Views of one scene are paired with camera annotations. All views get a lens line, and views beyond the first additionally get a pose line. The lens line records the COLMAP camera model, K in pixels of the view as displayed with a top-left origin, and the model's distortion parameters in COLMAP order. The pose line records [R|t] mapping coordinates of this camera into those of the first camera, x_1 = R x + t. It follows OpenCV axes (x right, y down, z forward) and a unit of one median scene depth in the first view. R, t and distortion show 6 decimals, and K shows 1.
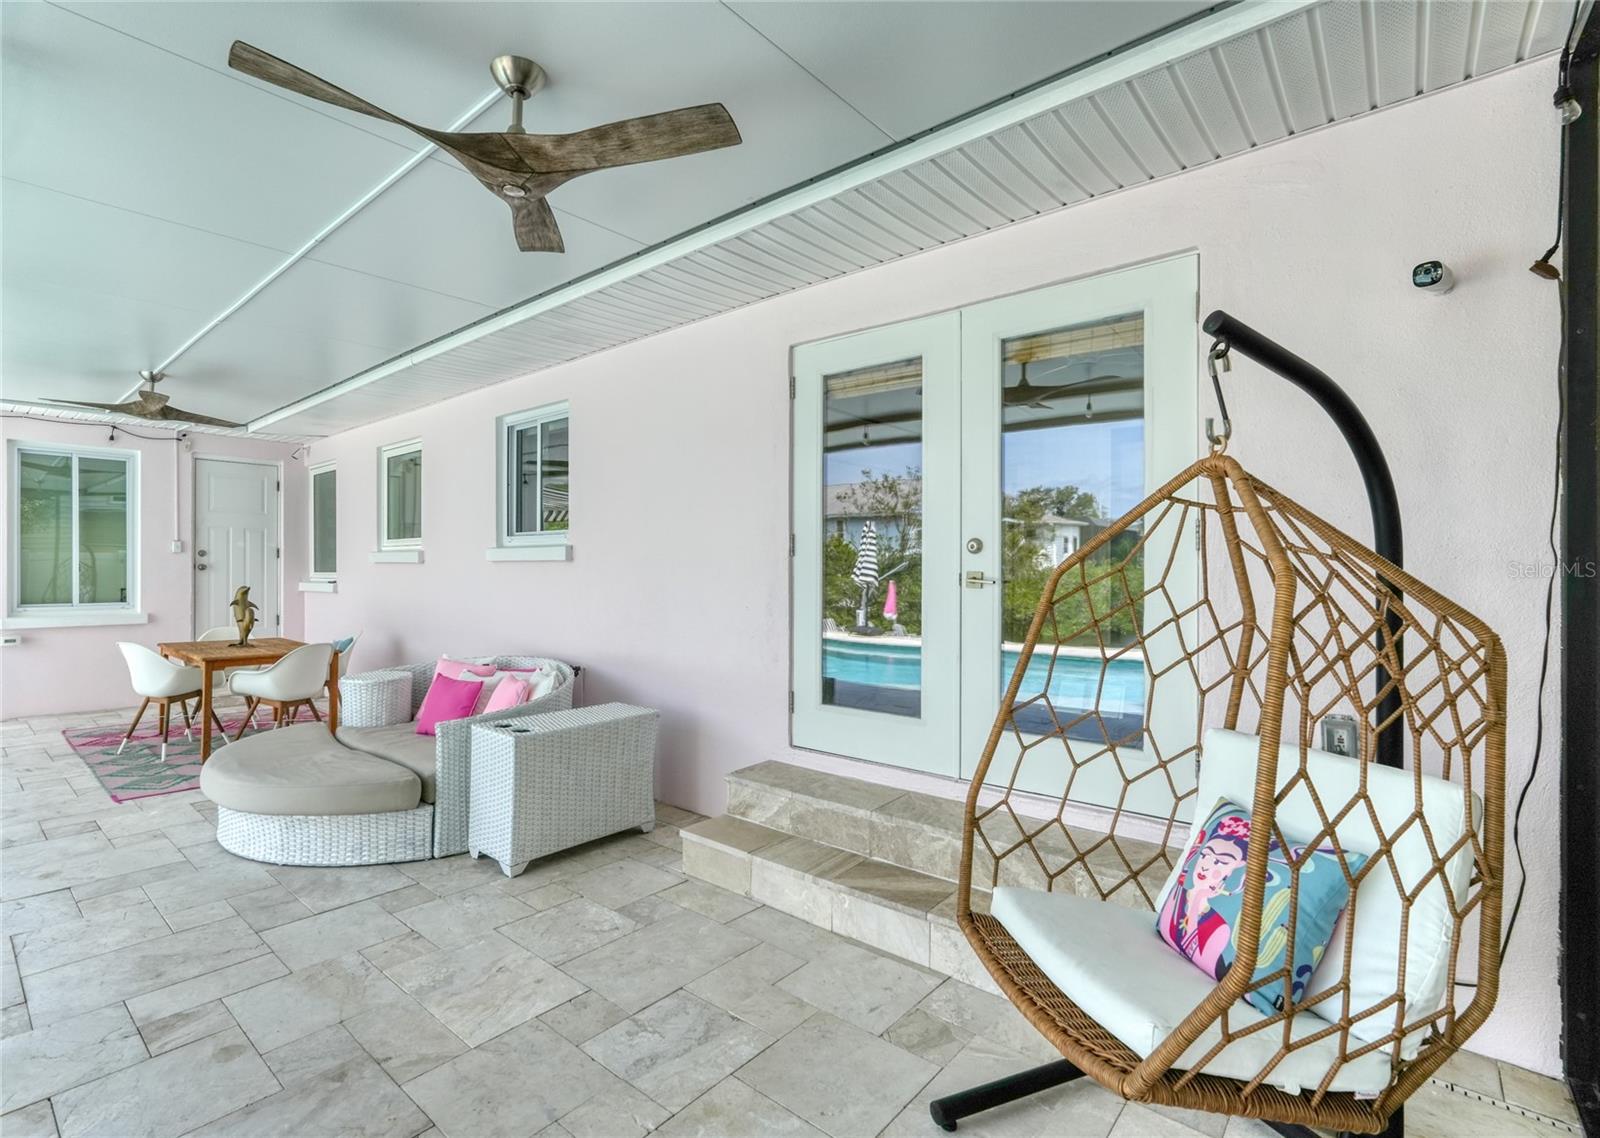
lens RADIAL K [[746.0, 0, 743.0], [0, 746.0, 573.1], [0, 0, 1]] dist [-0.010561, 0.000241]
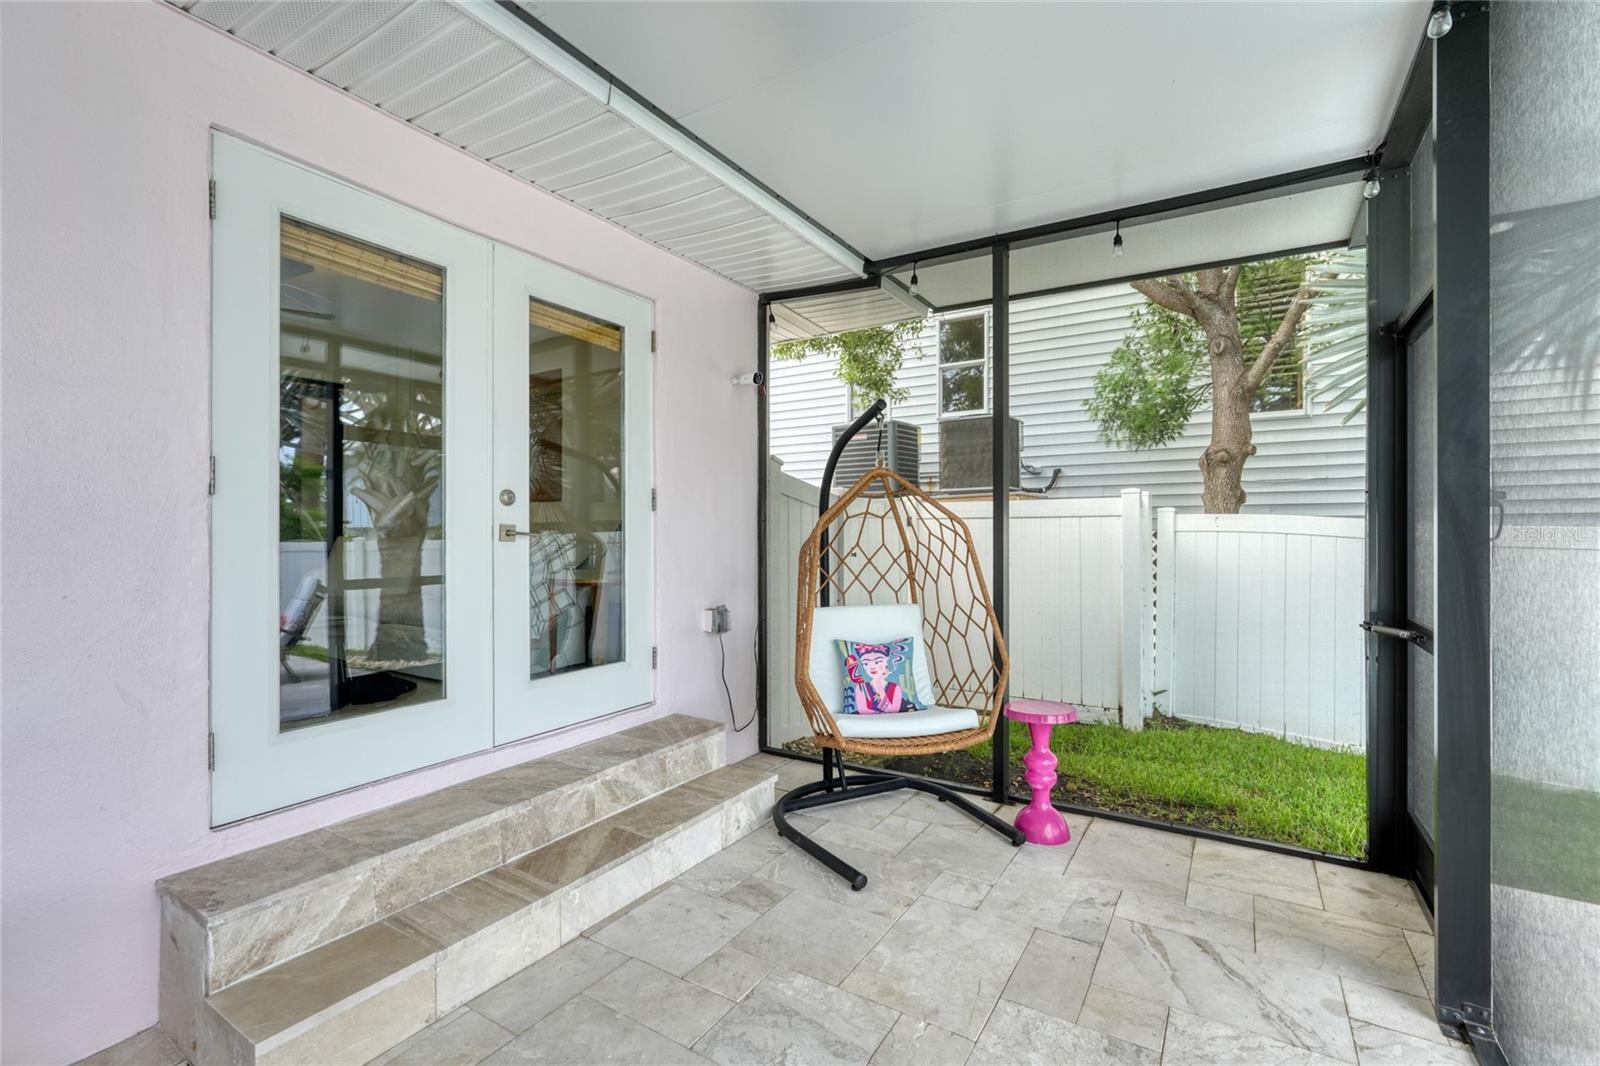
lens RADIAL K [[697.6, 0, 809.0], [0, 697.6, 534.1], [0, 0, 1]] dist [-0.001477, 0.000904]
pose [[-0.172187, -0.003830, 0.985057, -0.612593], [0.004602, 0.999978, 0.004693, 0.008122], [-0.985054, 0.005342, -0.172165, 0.739181]]
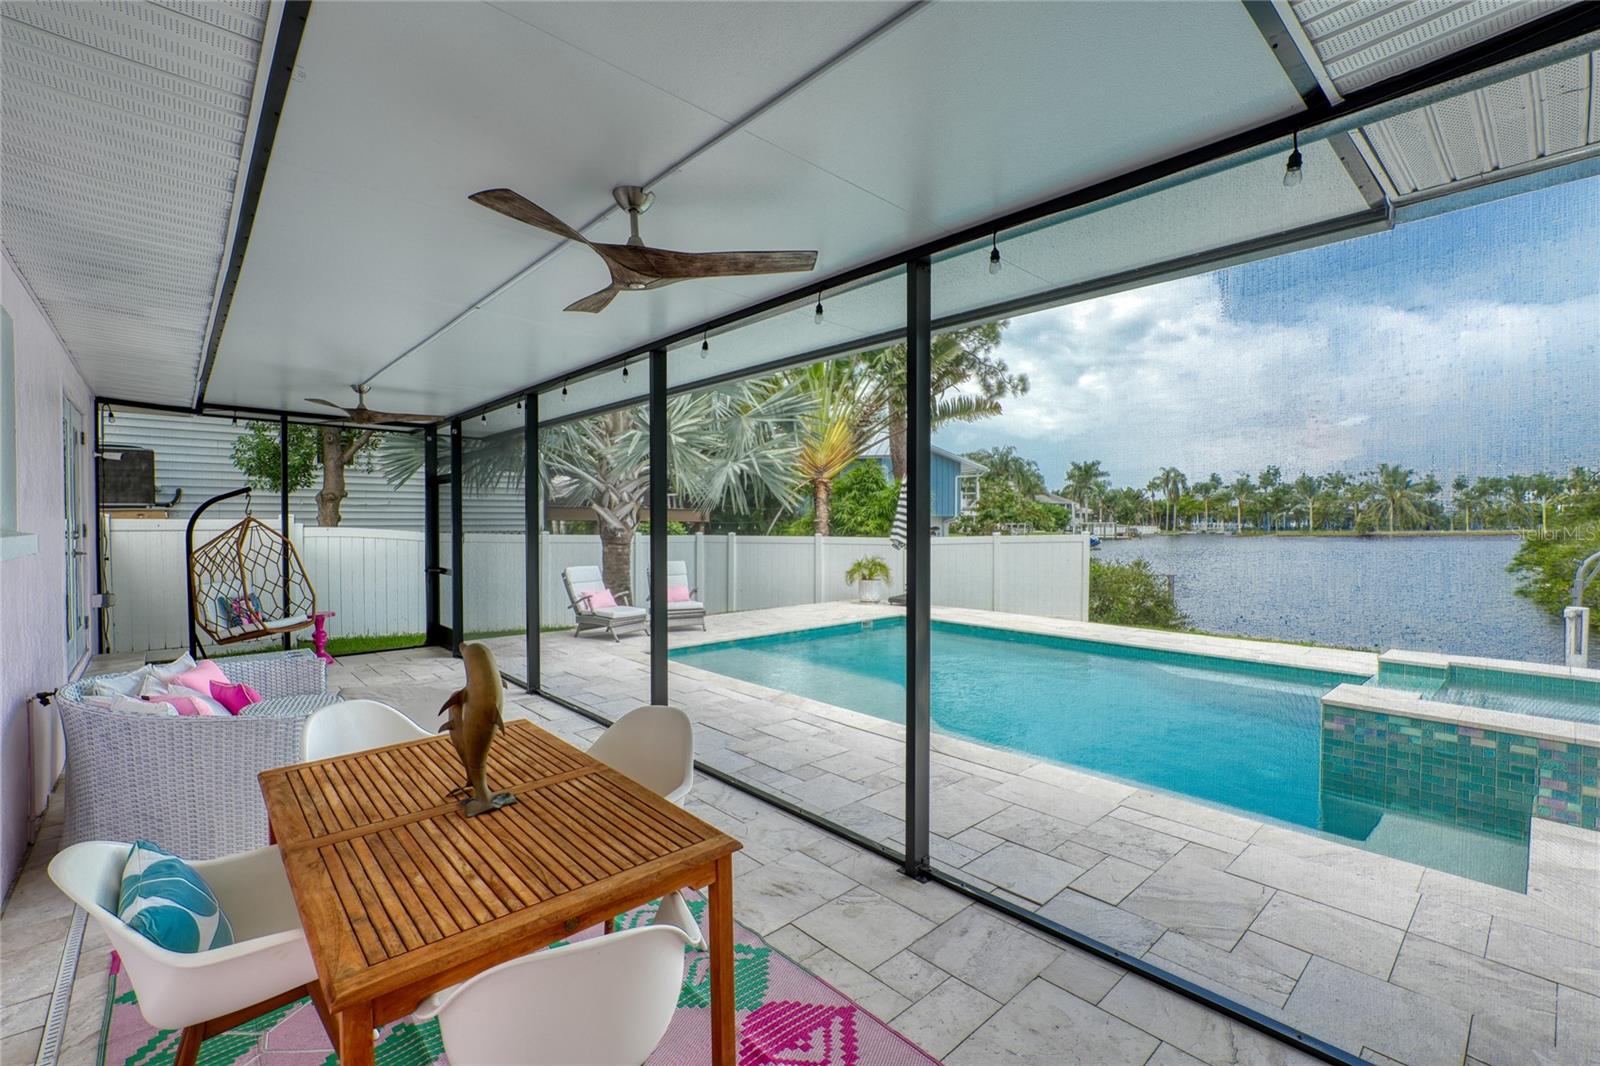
lens RADIAL K [[697.6, 0, 809.0], [0, 697.6, 534.1], [0, 0, 1]] dist [-0.001477, 0.000904]
pose [[-0.995513, -0.007293, 0.094342, -1.598488], [-0.005164, 0.999727, 0.022797, -0.082613], [-0.094483, 0.022207, -0.995279, 2.437177]]
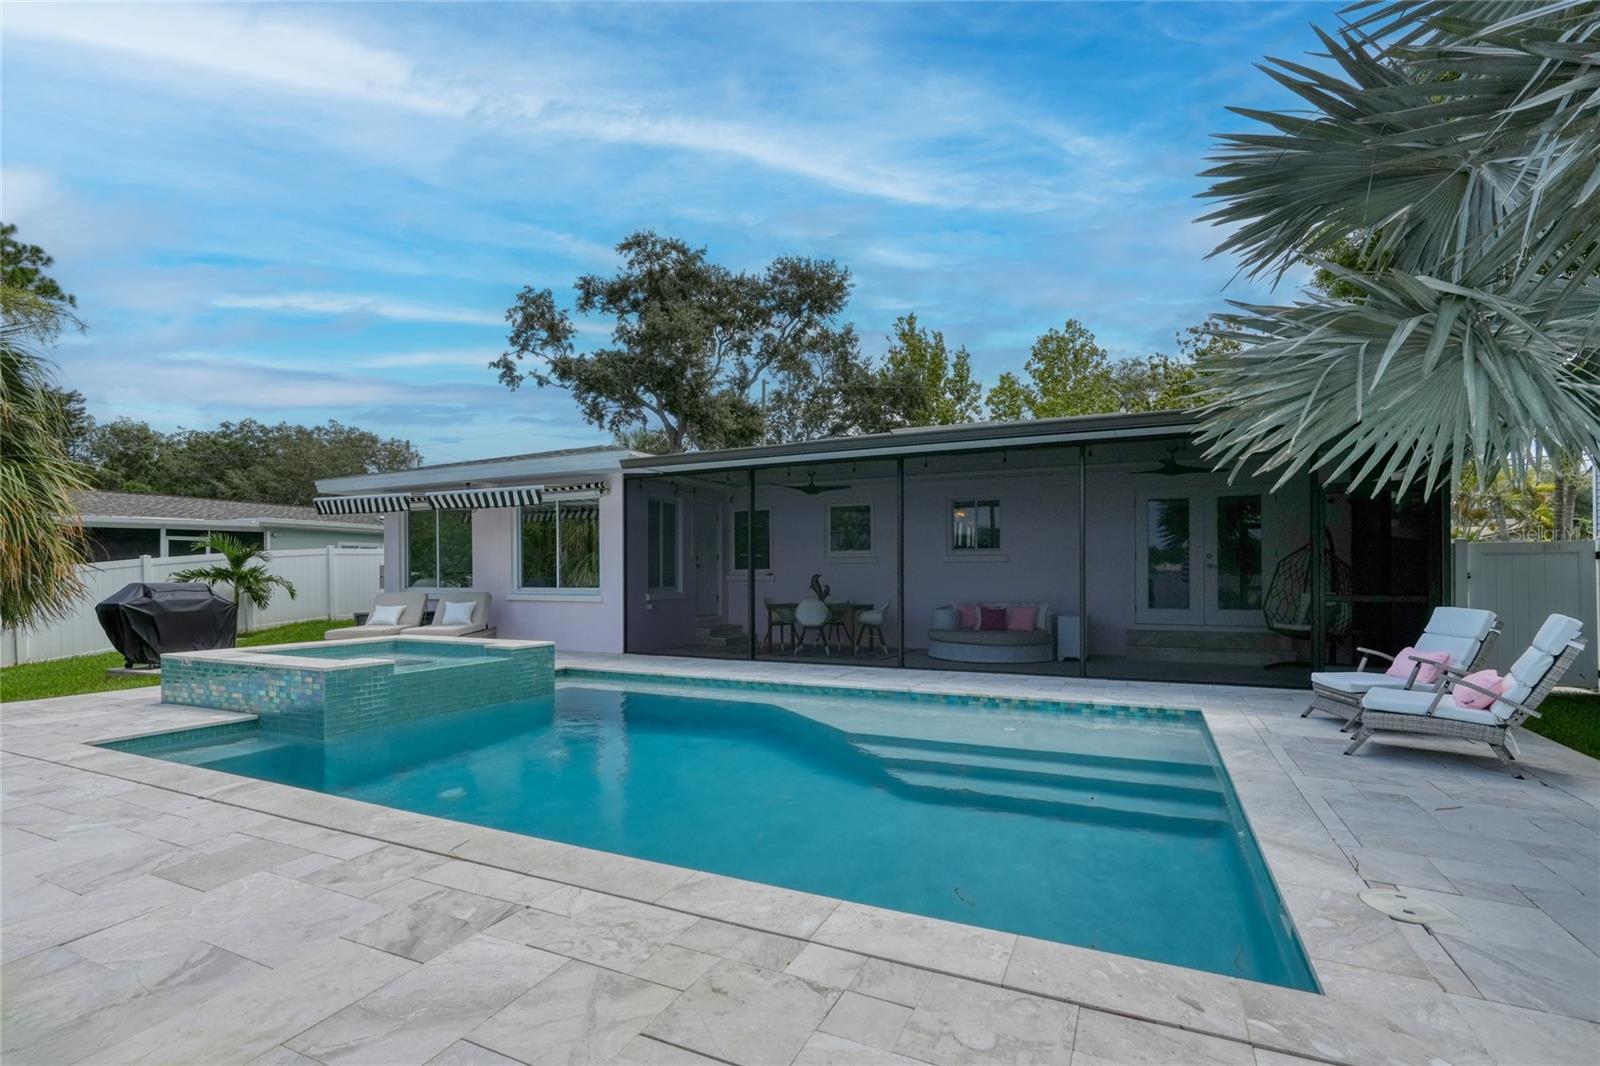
lens RADIAL K [[697.6, 0, 809.0], [0, 697.6, 534.1], [0, 0, 1]] dist [-0.001477, 0.000904]
pose [[0.953005, 0.004095, 0.302926, -2.312912], [0.012081, 0.998600, -0.051507, 0.005119], [-0.302712, 0.052746, 0.951621, -1.437737]]
